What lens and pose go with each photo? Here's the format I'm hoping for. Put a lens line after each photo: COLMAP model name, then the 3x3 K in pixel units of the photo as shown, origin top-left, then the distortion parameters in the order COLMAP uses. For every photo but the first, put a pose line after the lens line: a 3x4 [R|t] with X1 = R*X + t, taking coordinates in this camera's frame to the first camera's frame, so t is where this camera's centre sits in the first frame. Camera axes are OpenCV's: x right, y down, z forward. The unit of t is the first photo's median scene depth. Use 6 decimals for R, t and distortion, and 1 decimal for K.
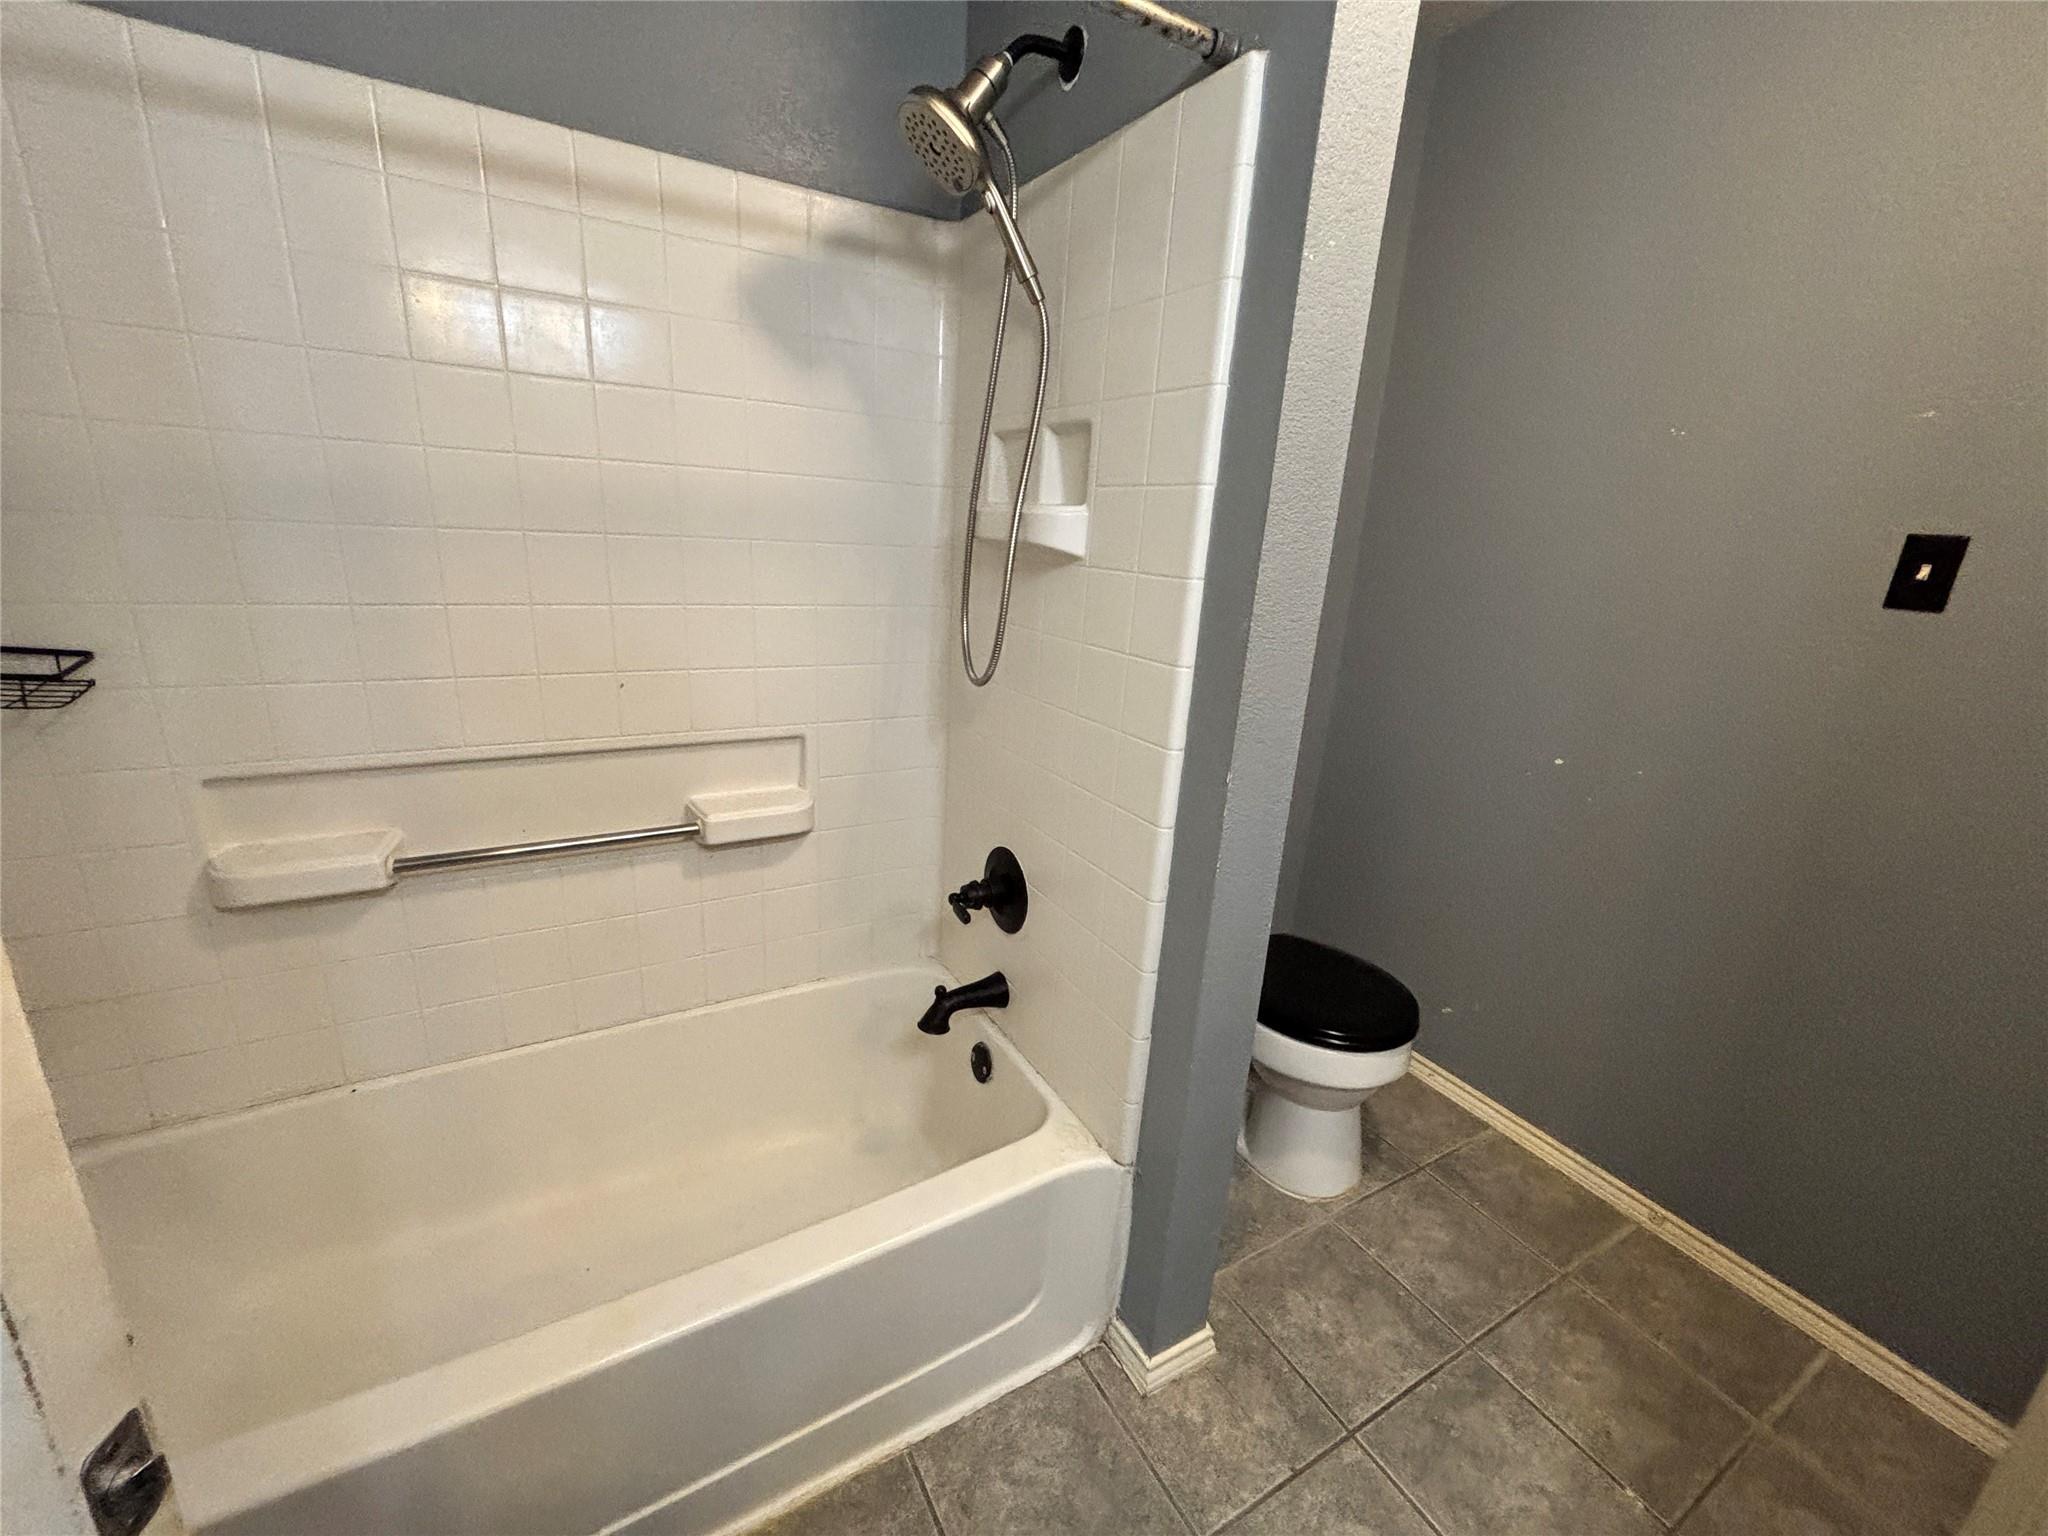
lens RADIAL K [[829.9, 0, 1025.4], [0, 829.9, 768.4], [0, 0, 1]] dist [0.004357, 0.000304]
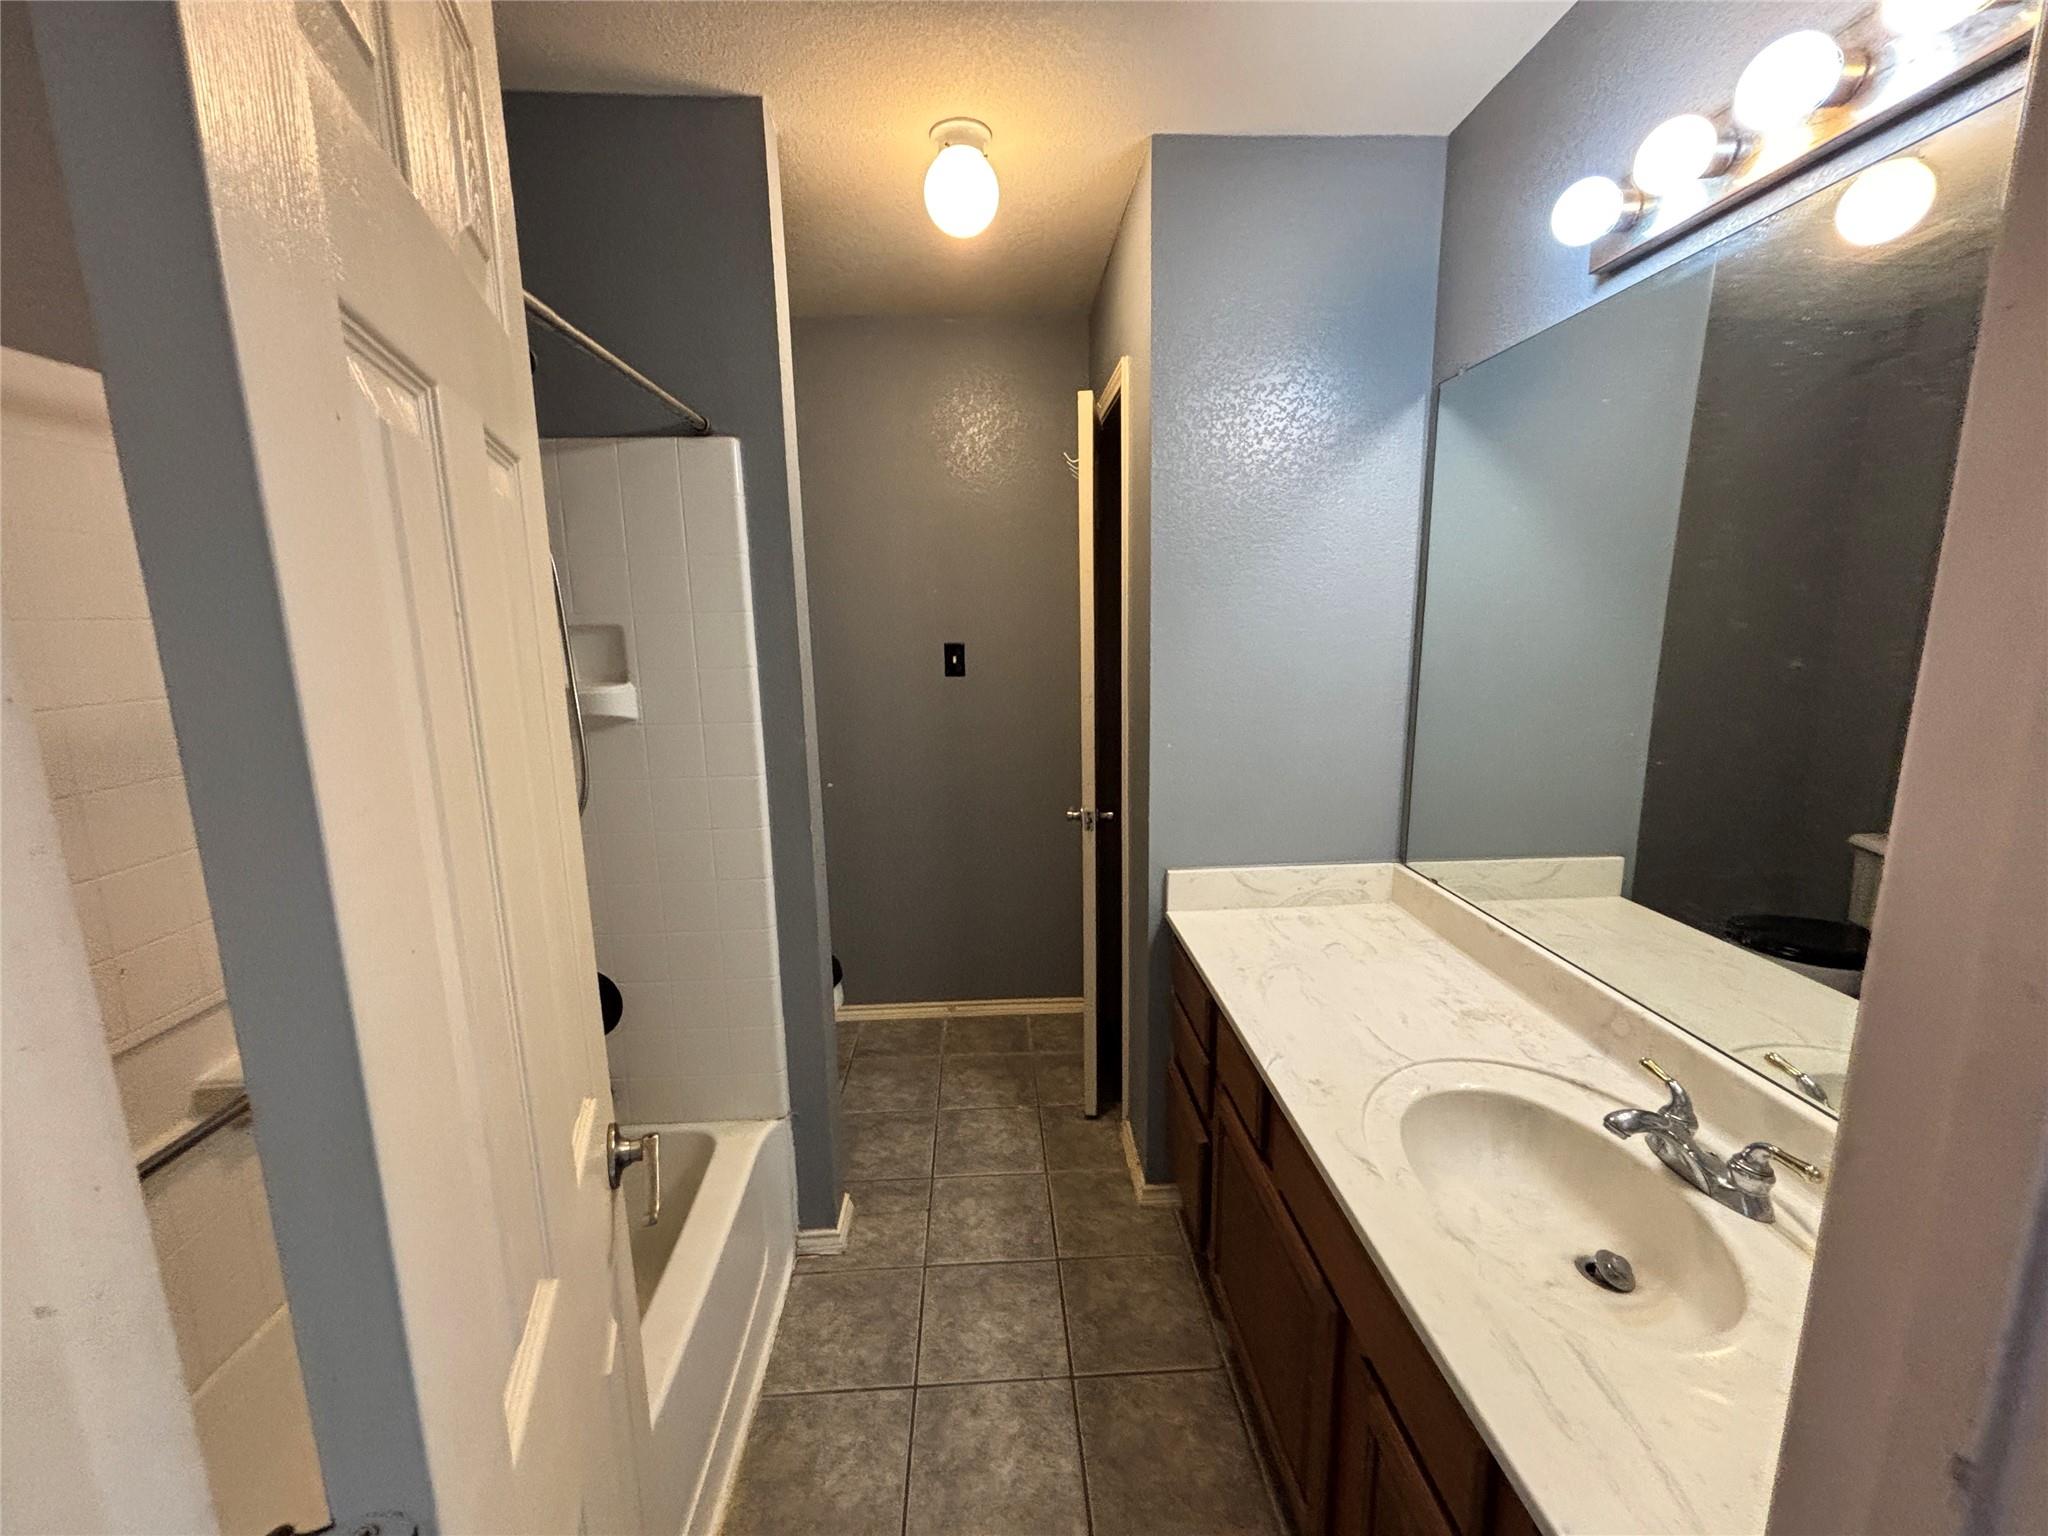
lens RADIAL K [[829.9, 0, 1022.6], [0, 829.9, 767.1], [0, 0, 1]] dist [0.004357, 0.000304]
pose [[0.454797, -0.225044, 0.861693, -0.793010], [0.294280, 0.951175, 0.093095, -0.112613], [-0.840571, 0.211240, 0.498817, -0.190972]]
